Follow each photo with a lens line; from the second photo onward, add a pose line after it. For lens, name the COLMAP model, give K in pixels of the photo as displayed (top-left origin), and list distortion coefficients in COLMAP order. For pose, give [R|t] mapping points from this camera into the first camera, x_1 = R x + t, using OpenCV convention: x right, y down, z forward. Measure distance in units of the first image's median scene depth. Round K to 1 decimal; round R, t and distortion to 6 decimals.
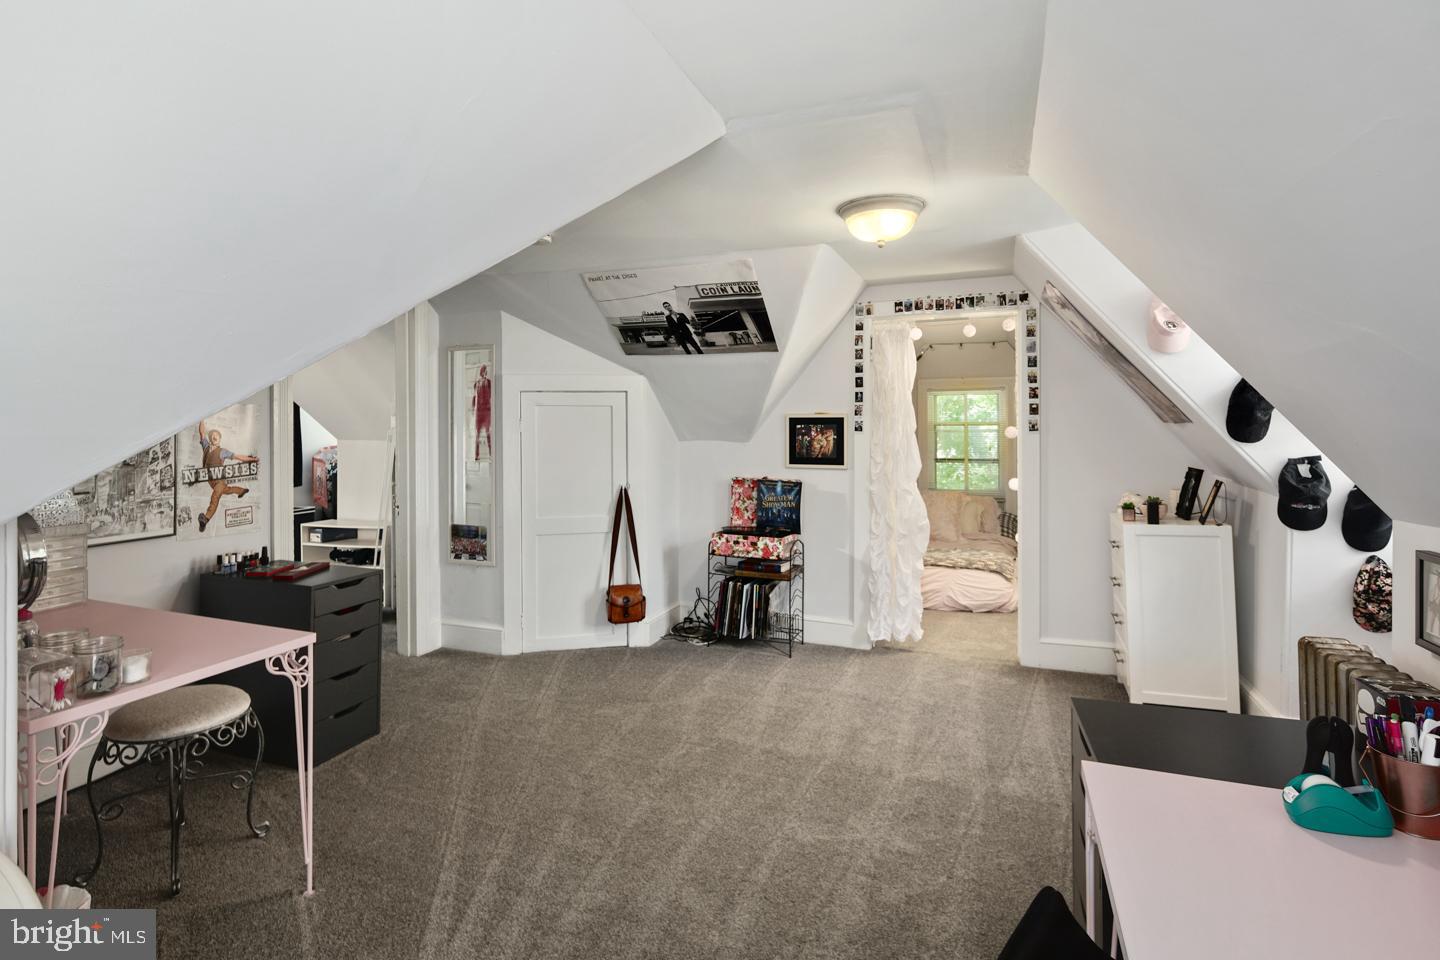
lens RADIAL K [[702.9, 0, 726.8], [0, 702.9, 429.1], [0, 0, 1]] dist [0.005432, -0.000677]
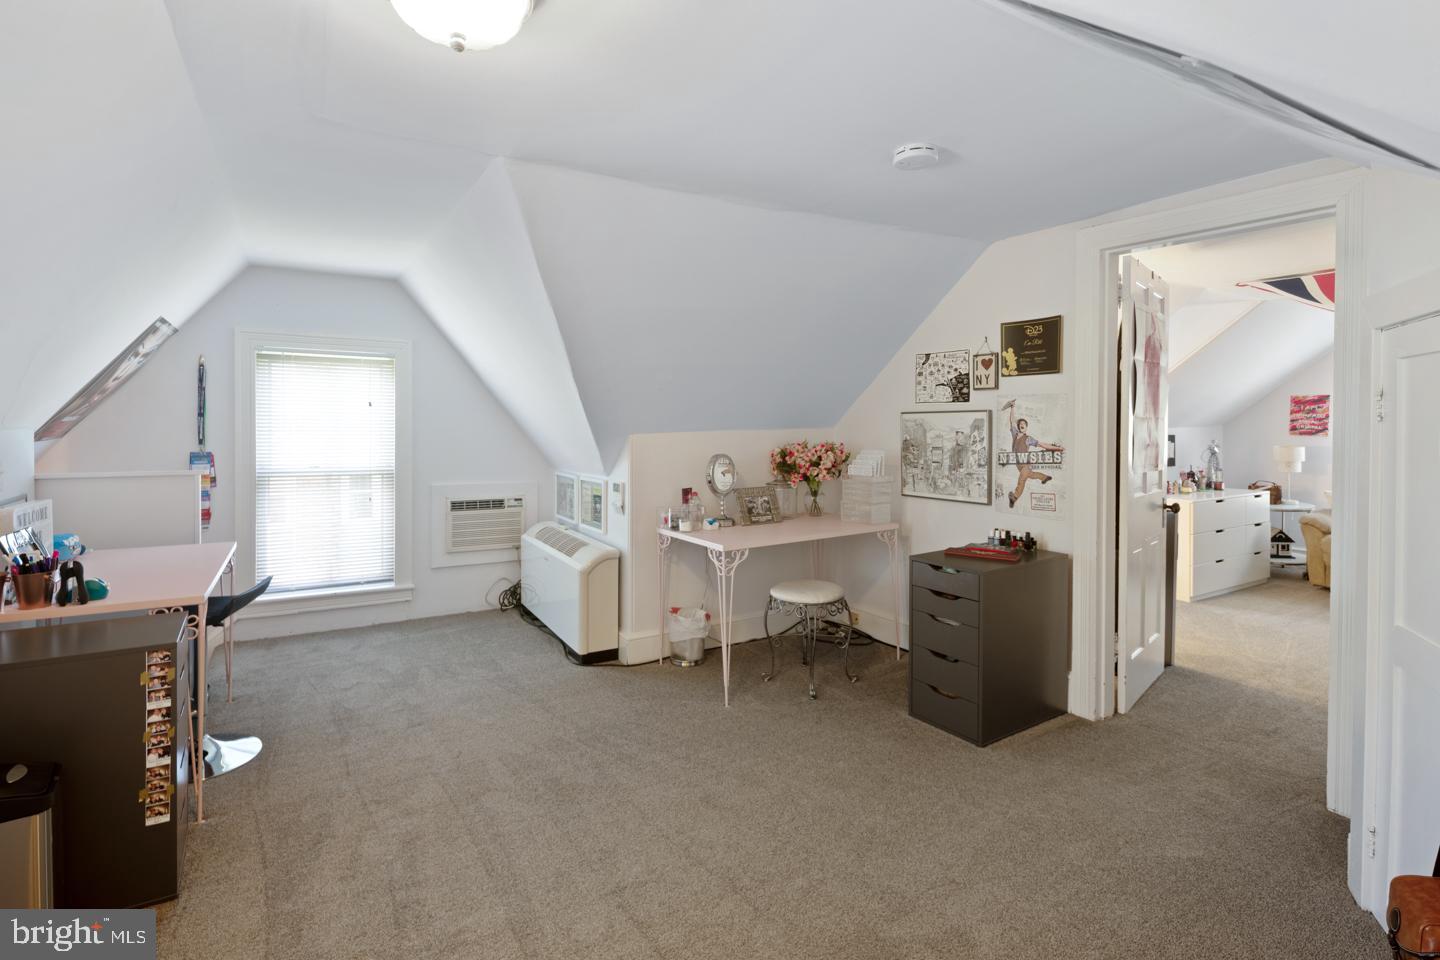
lens RADIAL K [[702.9, 0, 707.3], [0, 702.9, 429.9], [0, 0, 1]] dist [0.005432, -0.000677]
pose [[-0.632917, 0.007857, -0.774180, 0.449518], [-0.000397, 0.999945, 0.010473, 0.007091], [0.774220, 0.006936, -0.632879, 1.329298]]
